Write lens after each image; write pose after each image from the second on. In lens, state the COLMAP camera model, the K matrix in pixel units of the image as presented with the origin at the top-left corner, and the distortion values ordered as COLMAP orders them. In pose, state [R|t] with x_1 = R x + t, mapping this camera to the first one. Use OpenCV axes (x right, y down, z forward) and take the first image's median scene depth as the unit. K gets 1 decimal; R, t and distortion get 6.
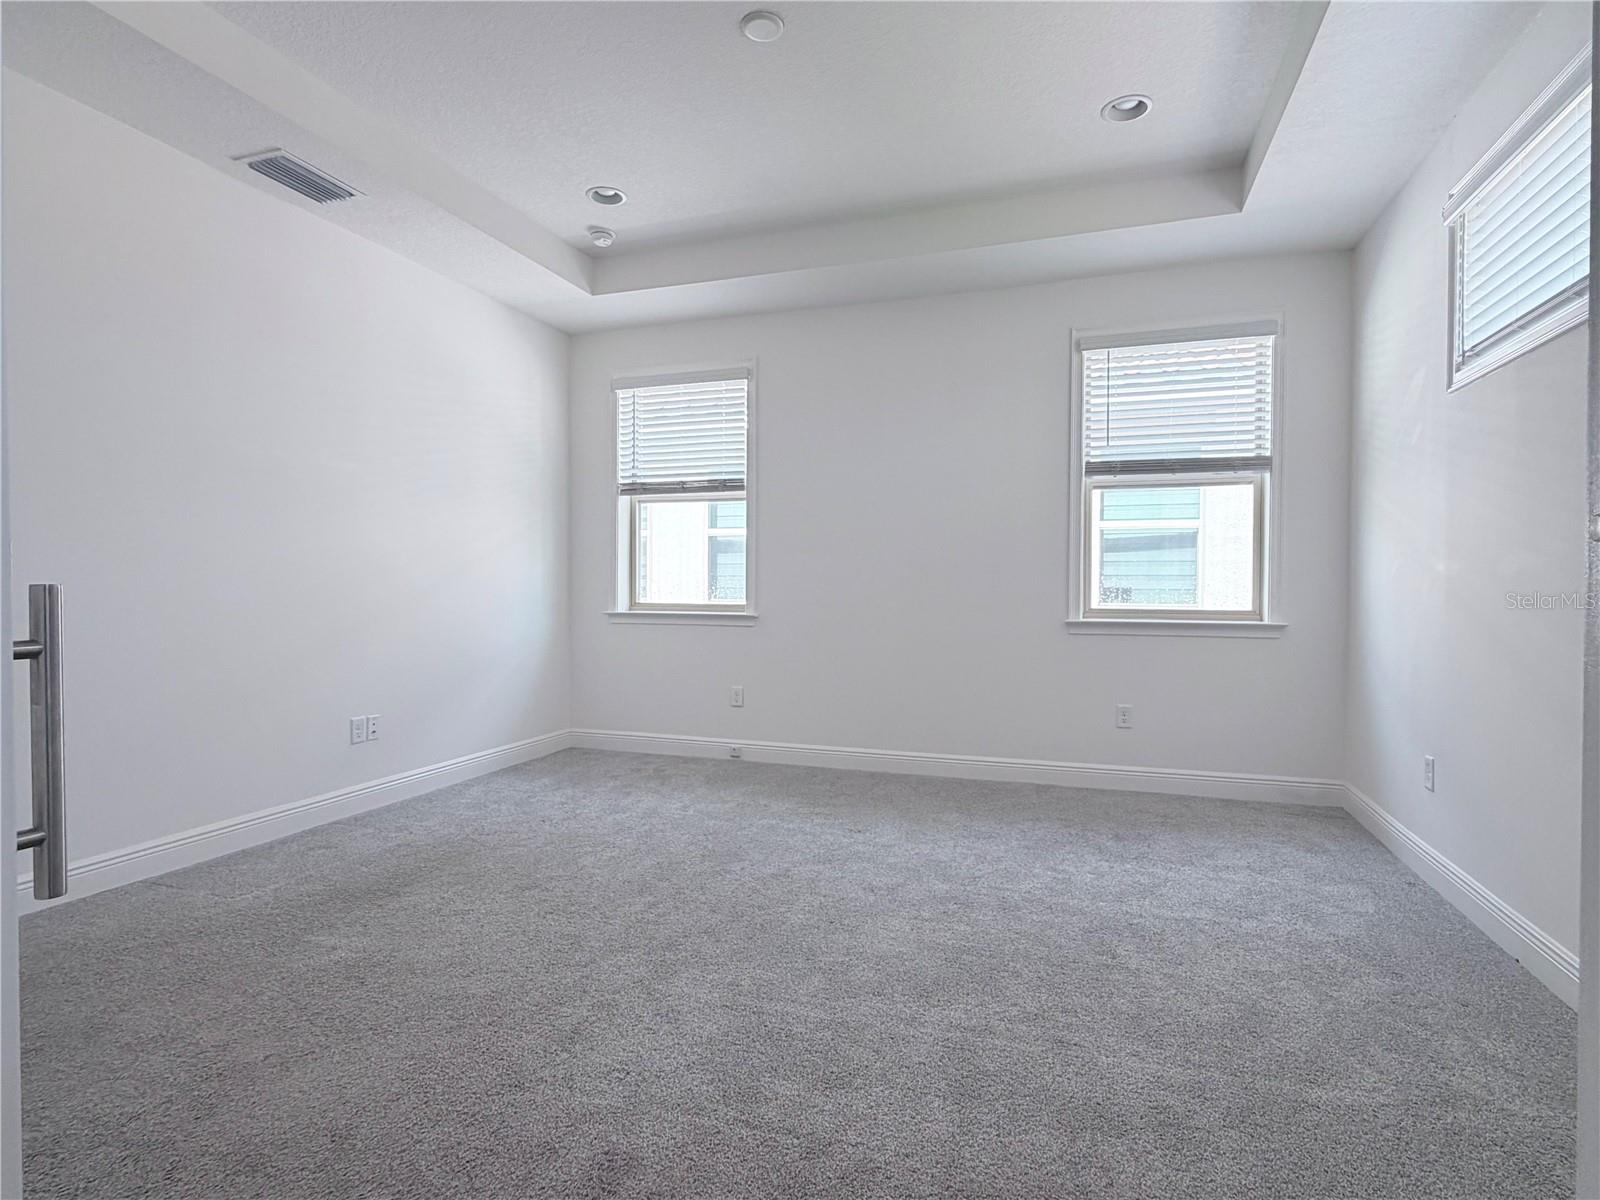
lens RADIAL K [[848.0, 0, 800.0], [0, 848.0, 600.0], [0, 0, 1]] dist [-0.000355, -0.000087]
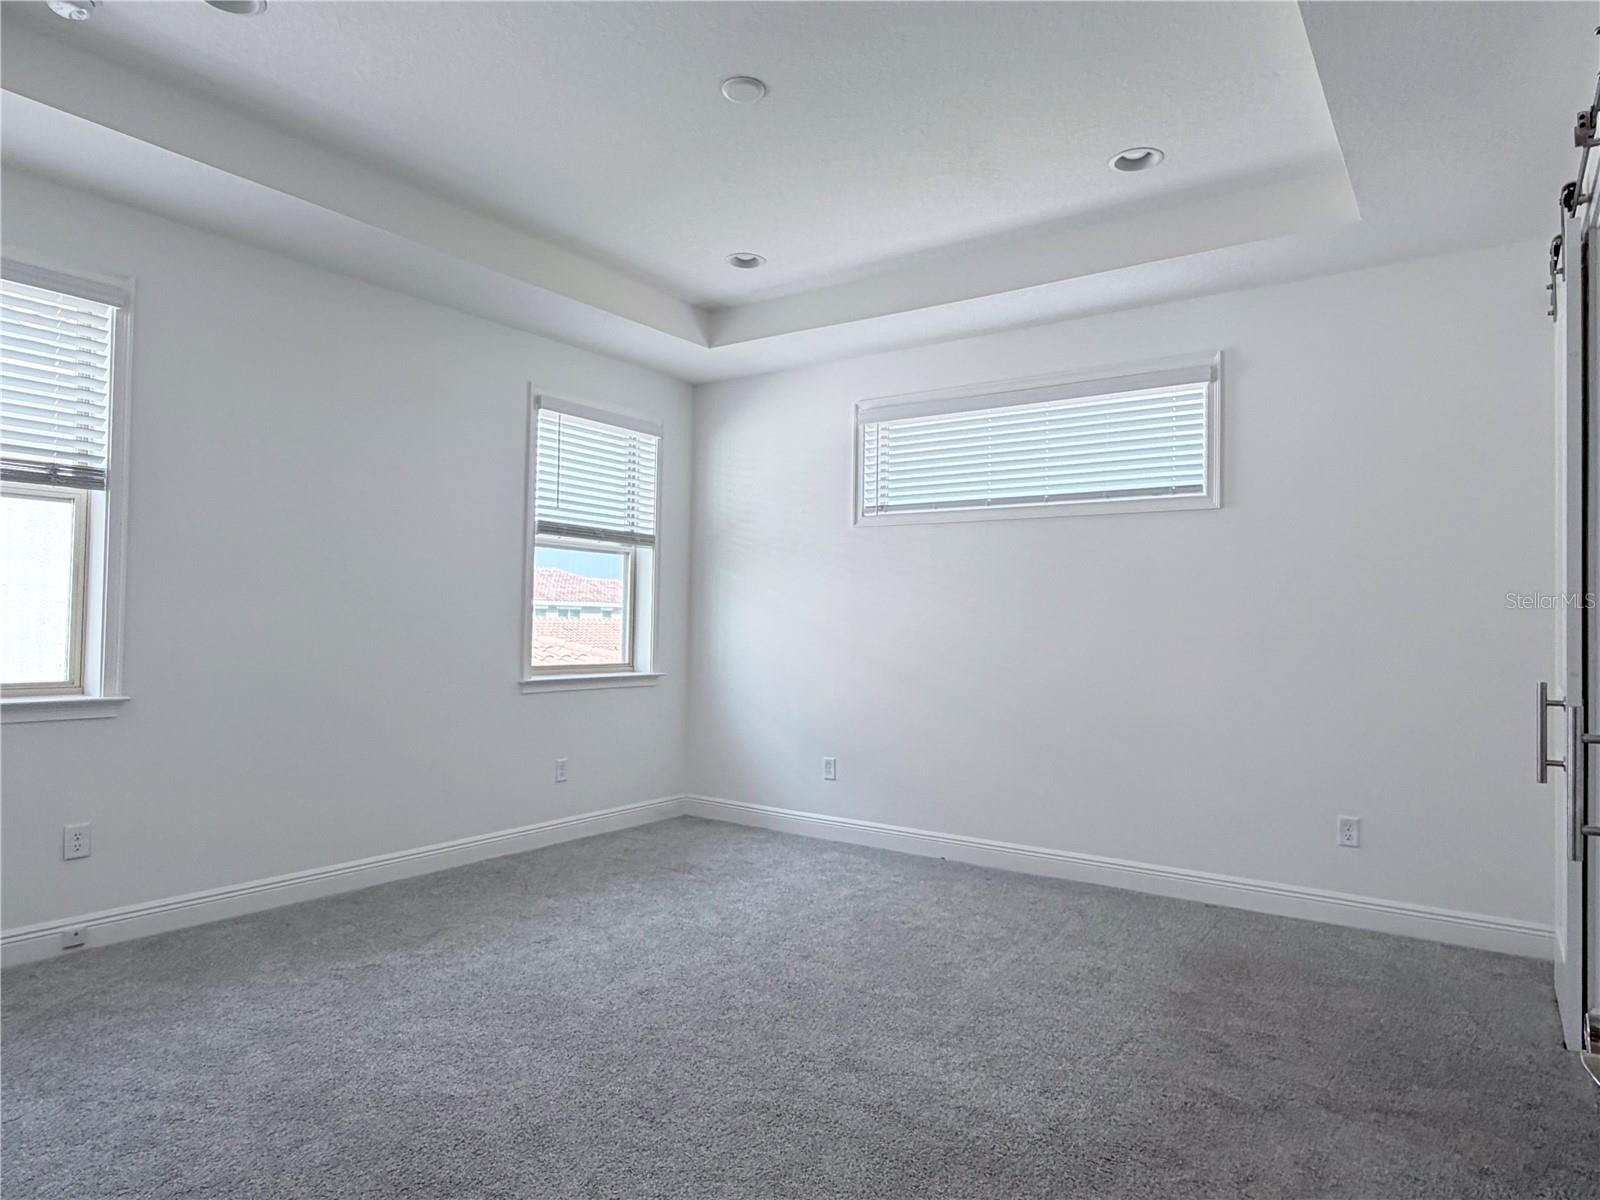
lens RADIAL K [[972.9, 0, 800.0], [0, 972.9, 600.0], [0, 0, 1]] dist [0.003723, 0.000253]
pose [[0.268114, 0.024388, 0.963078, -0.703809], [-0.001387, 0.999688, -0.024929, -0.041917], [-0.963386, 0.005348, 0.268064, 0.414840]]
